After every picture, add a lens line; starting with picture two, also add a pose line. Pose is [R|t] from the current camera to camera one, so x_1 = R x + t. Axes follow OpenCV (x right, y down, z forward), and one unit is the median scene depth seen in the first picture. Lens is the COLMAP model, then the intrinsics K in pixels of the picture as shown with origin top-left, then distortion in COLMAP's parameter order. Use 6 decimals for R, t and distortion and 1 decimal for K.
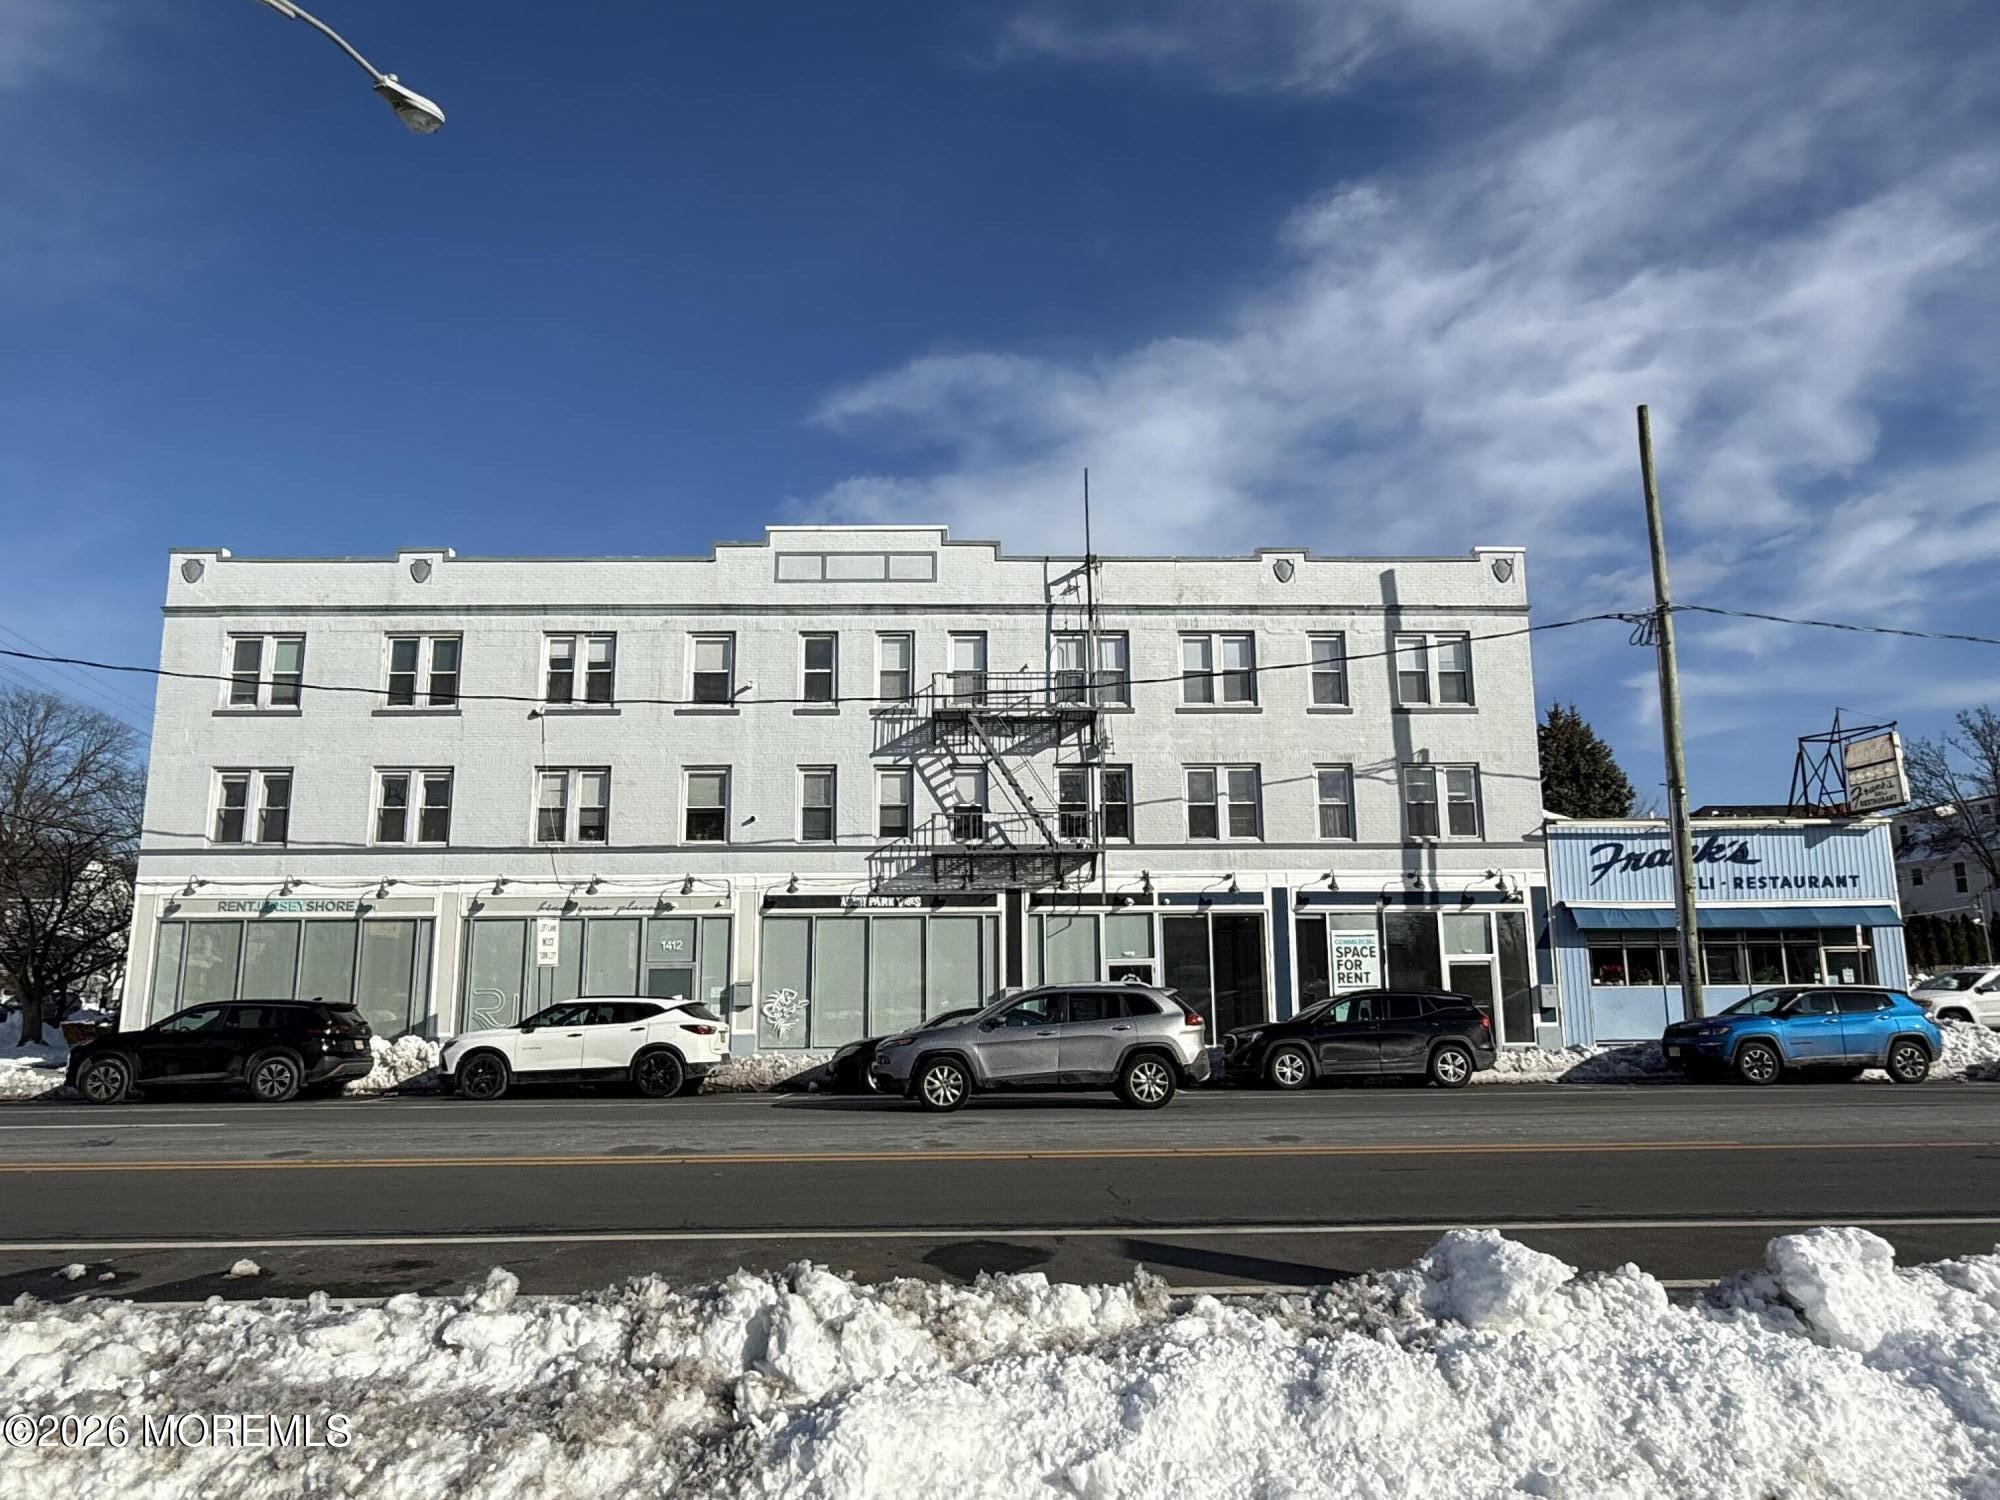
lens RADIAL K [[1313.9, 0, 1011.4], [0, 1313.9, 749.7], [0, 0, 1]] dist [0.023574, -0.003655]
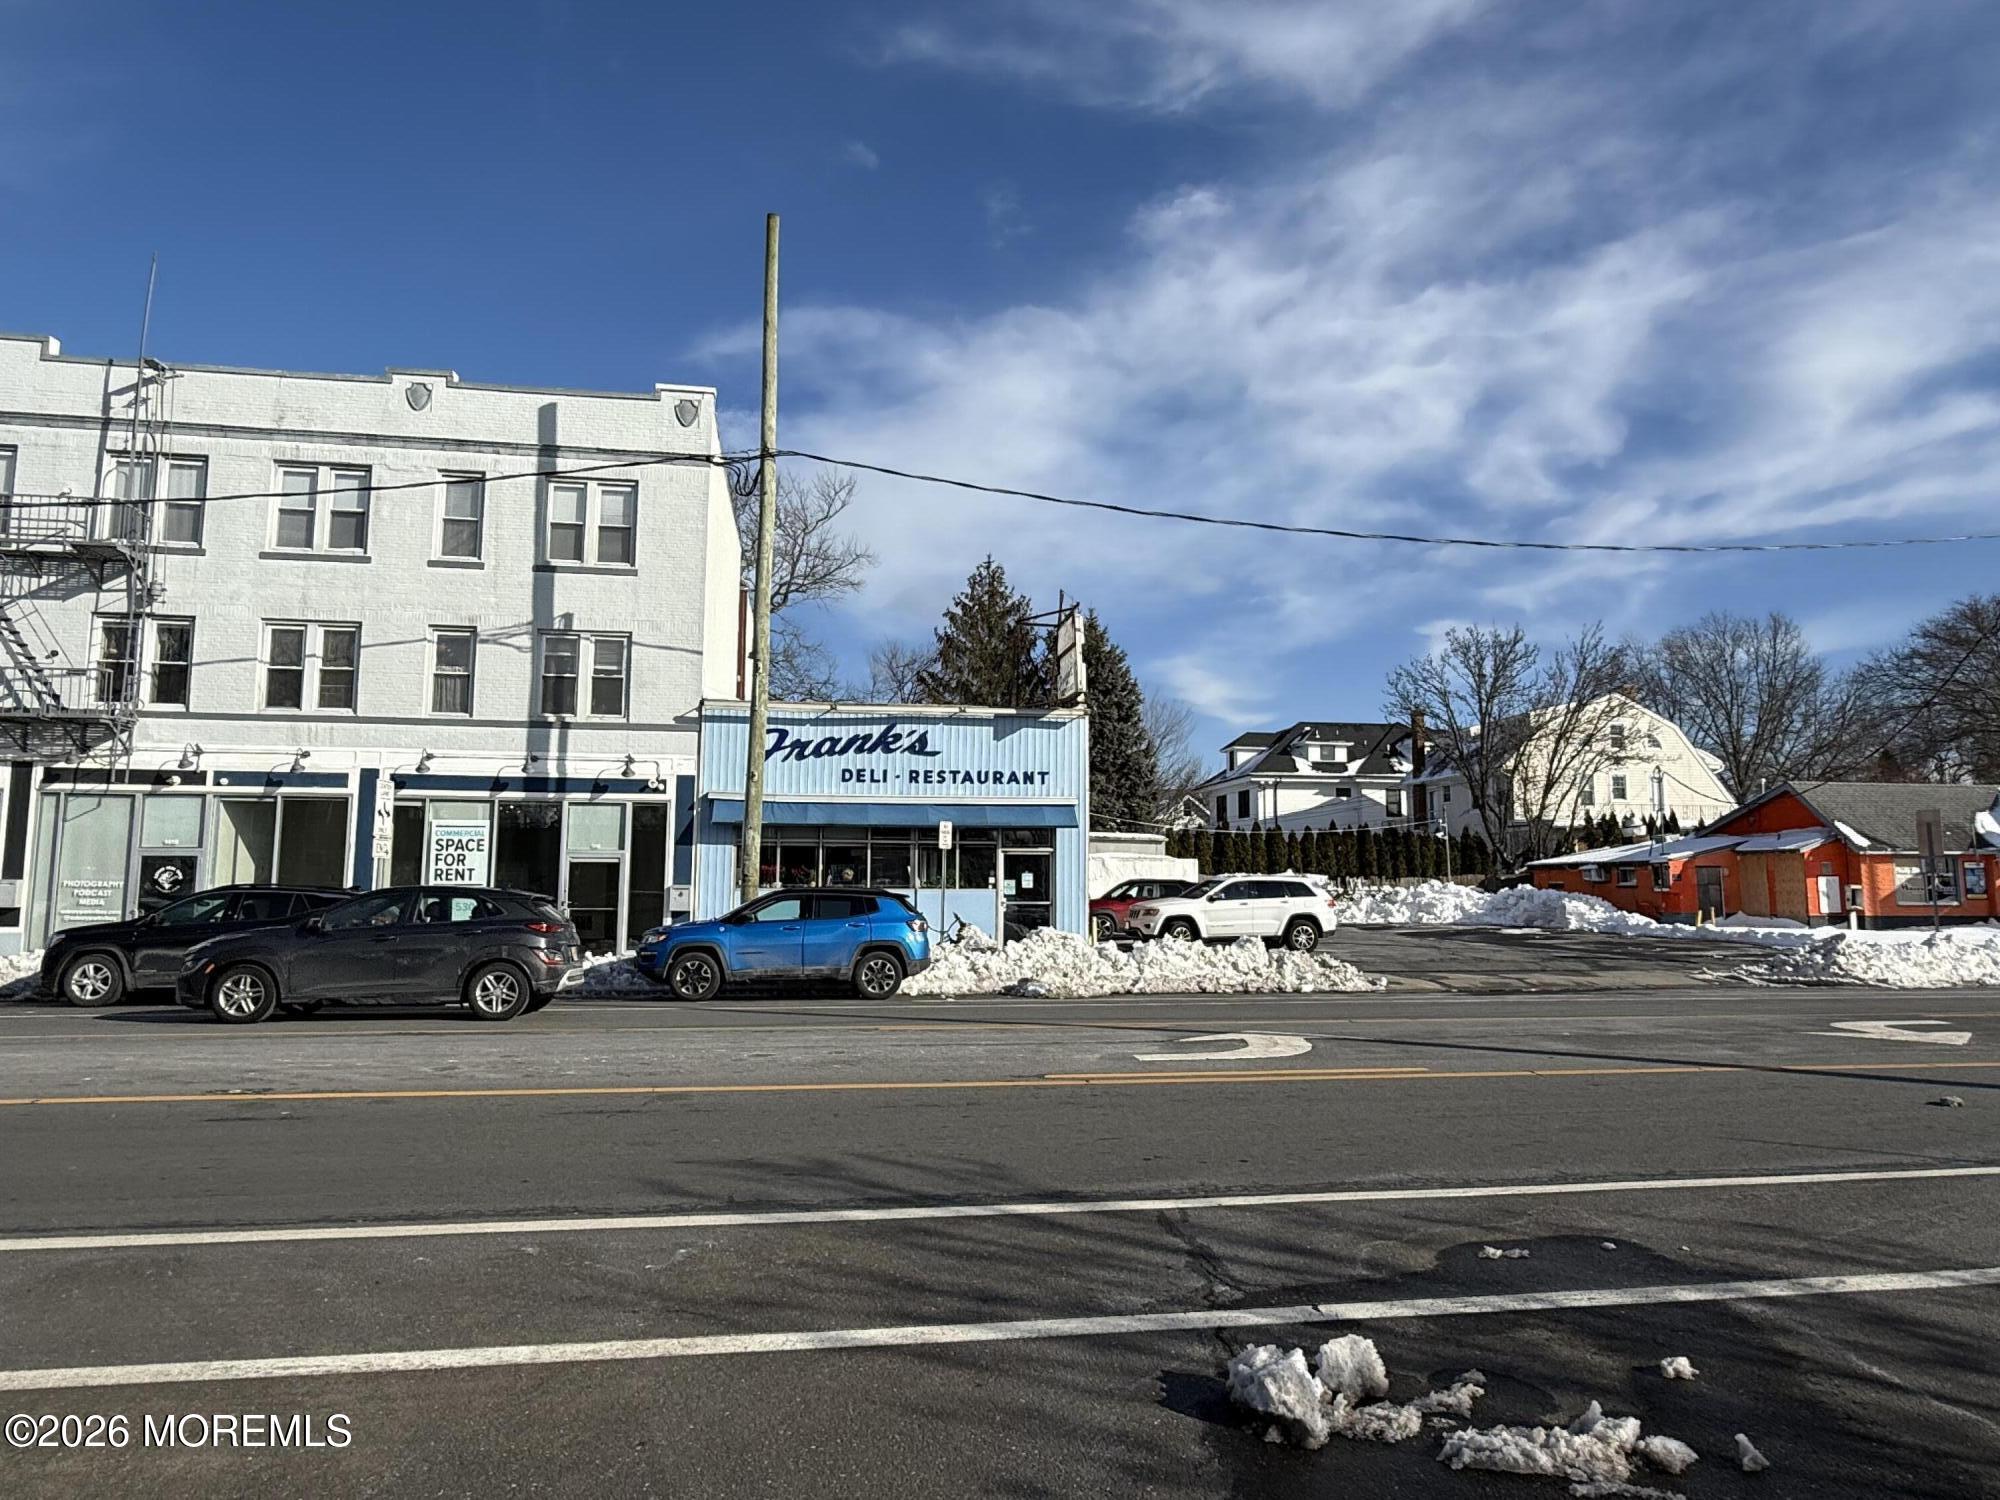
lens RADIAL K [[1218.9, 0, 999.7], [0, 1218.9, 762.6], [0, 0, 1]] dist [0.002166, 0.002051]
pose [[0.993826, 0.027710, 0.107437, 0.523212], [-0.035288, 0.996973, 0.069281, 0.032110], [-0.105192, -0.072645, 0.991795, 0.175494]]
